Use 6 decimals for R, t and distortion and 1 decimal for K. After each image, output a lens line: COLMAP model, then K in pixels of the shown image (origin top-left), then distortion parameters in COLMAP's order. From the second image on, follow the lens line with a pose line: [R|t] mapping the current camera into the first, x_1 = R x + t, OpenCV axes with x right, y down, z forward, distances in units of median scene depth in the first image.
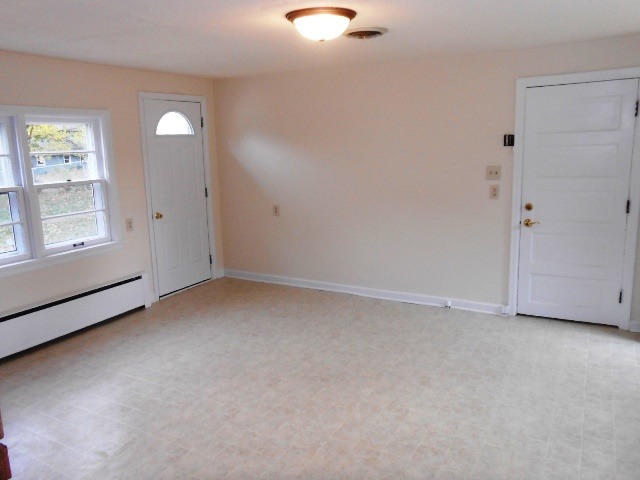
lens RADIAL K [[497.7, 0, 322.6], [0, 497.7, 242.4], [0, 0, 1]] dist [-0.011538, -0.001407]
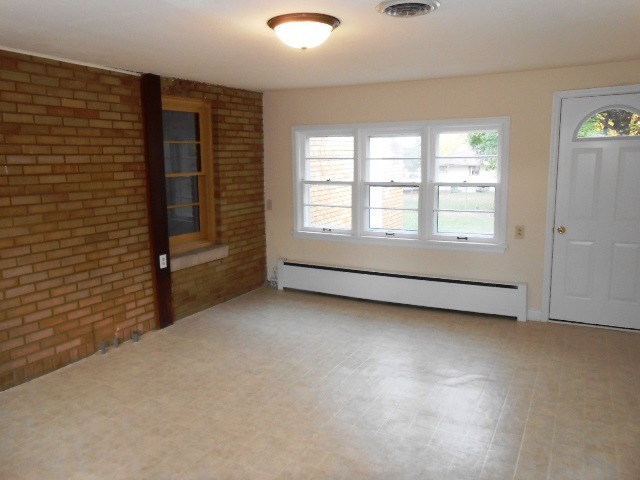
lens RADIAL K [[497.7, 0, 322.4], [0, 497.7, 236.2], [0, 0, 1]] dist [-0.011538, -0.001407]
pose [[-0.010911, 0.173407, -0.984790, 0.631567], [-0.171011, 0.970015, 0.172700, -0.141829], [0.985209, 0.170294, 0.019070, 0.661035]]
